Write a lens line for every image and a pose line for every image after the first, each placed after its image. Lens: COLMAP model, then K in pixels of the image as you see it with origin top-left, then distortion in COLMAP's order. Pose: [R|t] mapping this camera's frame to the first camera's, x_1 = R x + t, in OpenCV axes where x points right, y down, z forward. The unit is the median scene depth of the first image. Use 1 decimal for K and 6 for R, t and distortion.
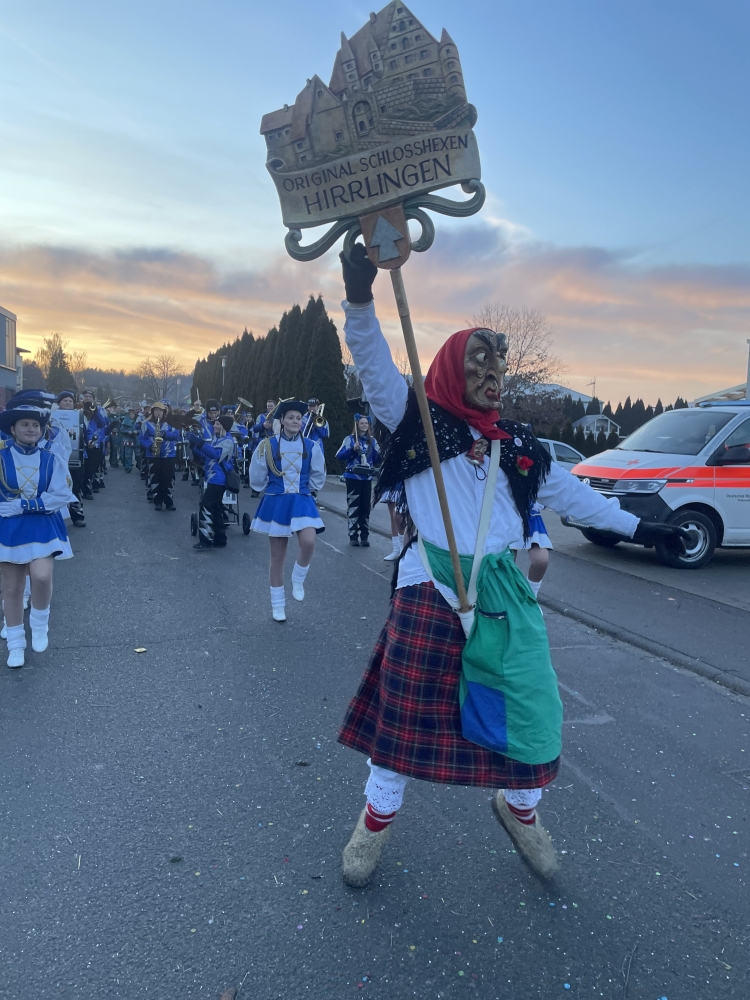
lens RADIAL K [[748.6, 0, 381.9], [0, 748.6, 498.0], [0, 0, 1]] dist [0.093294, -0.123029]
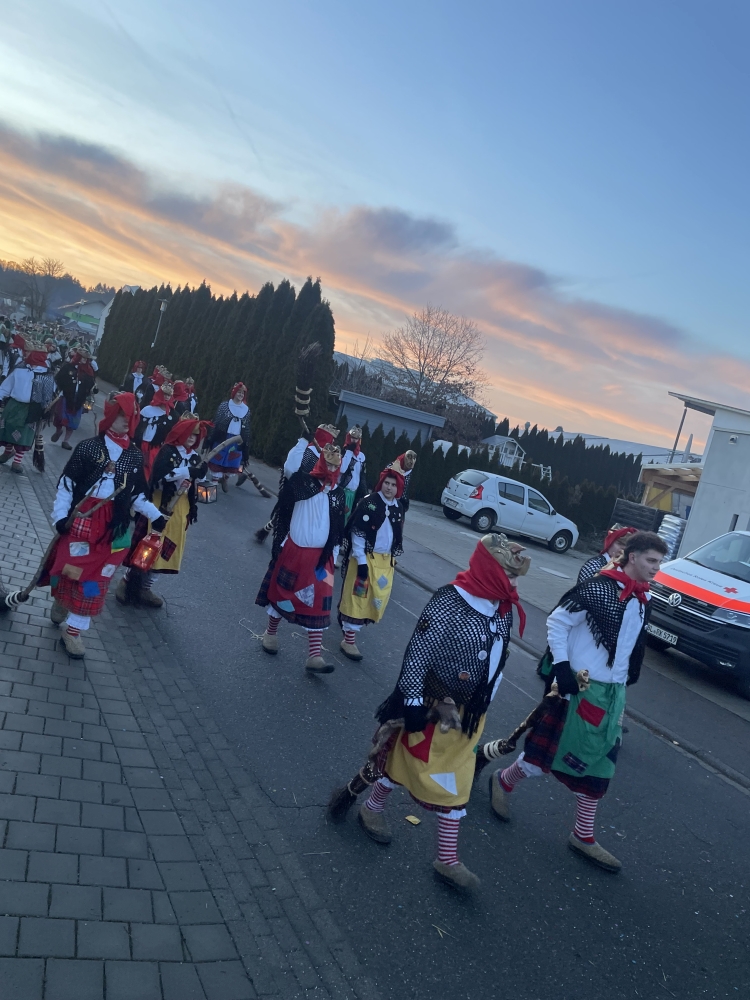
lens RADIAL K [[748.6, 0, 381.9], [0, 748.6, 498.0], [0, 0, 1]] dist [0.093294, -0.123029]
pose [[0.961232, 0.190906, 0.198966, -0.117177], [-0.199825, 0.979498, 0.025563, -0.034605], [-0.190007, -0.064330, 0.979673, 0.035530]]
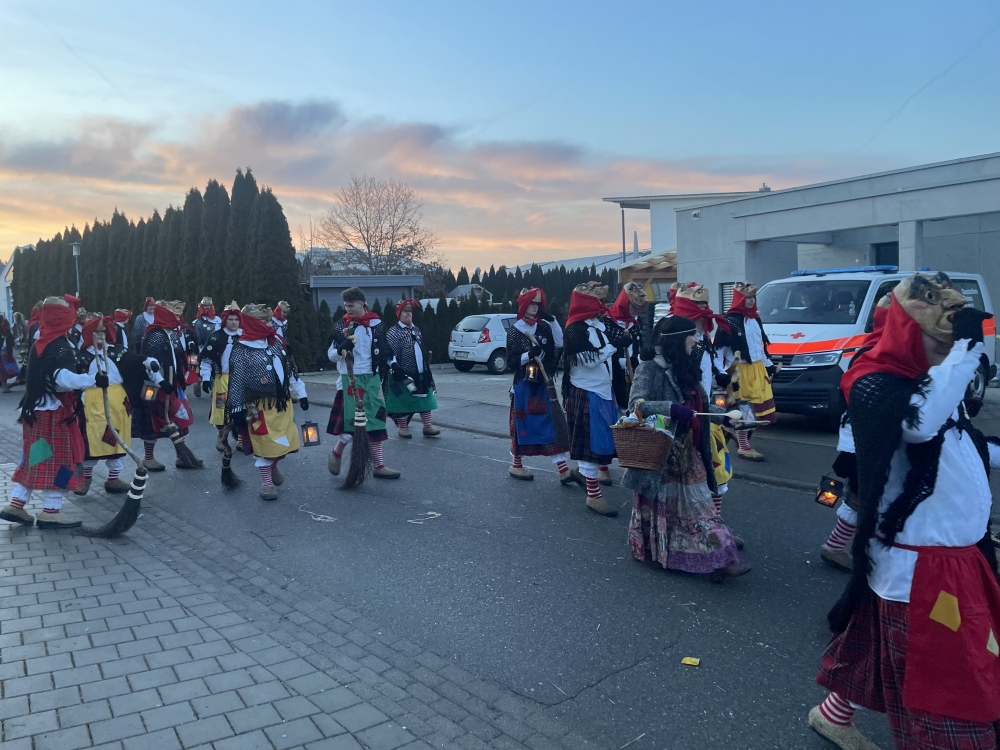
lens RADIAL K [[747.1, 0, 481.3], [0, 747.1, 369.0], [0, 0, 1]] dist [0.102385, -0.130989]
pose [[0.925257, -0.107017, 0.363933, -0.146483], [0.107151, 0.994044, 0.019887, -0.023421], [-0.363894, 0.020595, 0.931213, 0.075101]]
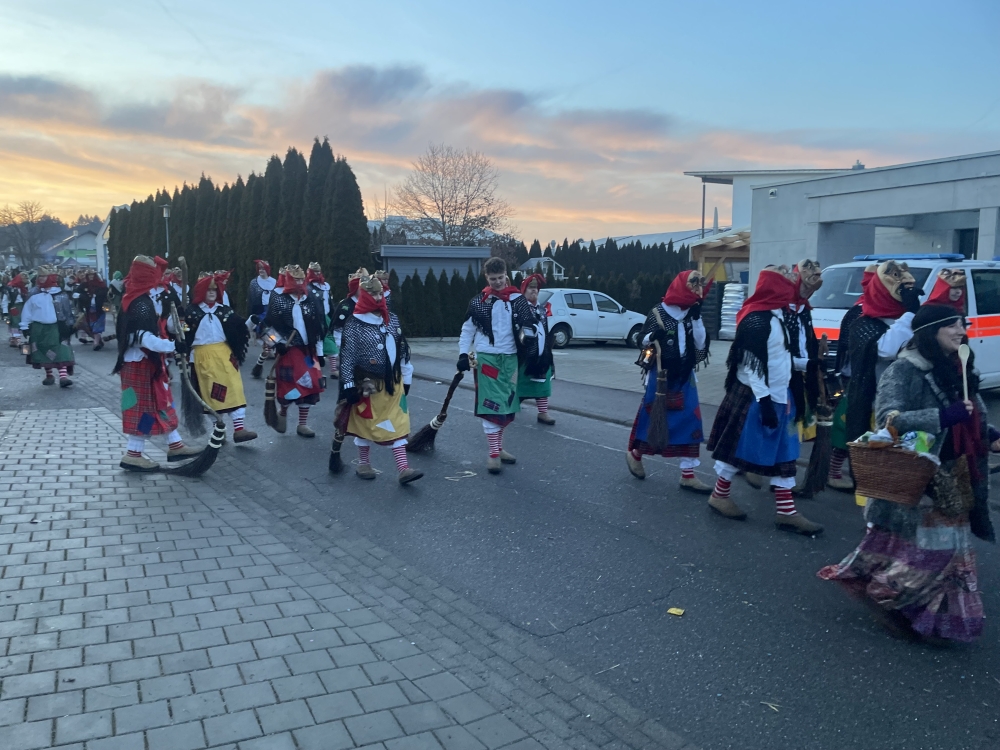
lens RADIAL K [[745.8, 0, 483.1], [0, 745.8, 389.2], [0, 0, 1]] dist [0.095792, -0.123580]
pose [[0.959283, -0.082994, 0.269980, -0.141082], [0.064991, 0.995066, 0.074968, -0.022247], [-0.274869, -0.054369, 0.959943, 0.057040]]
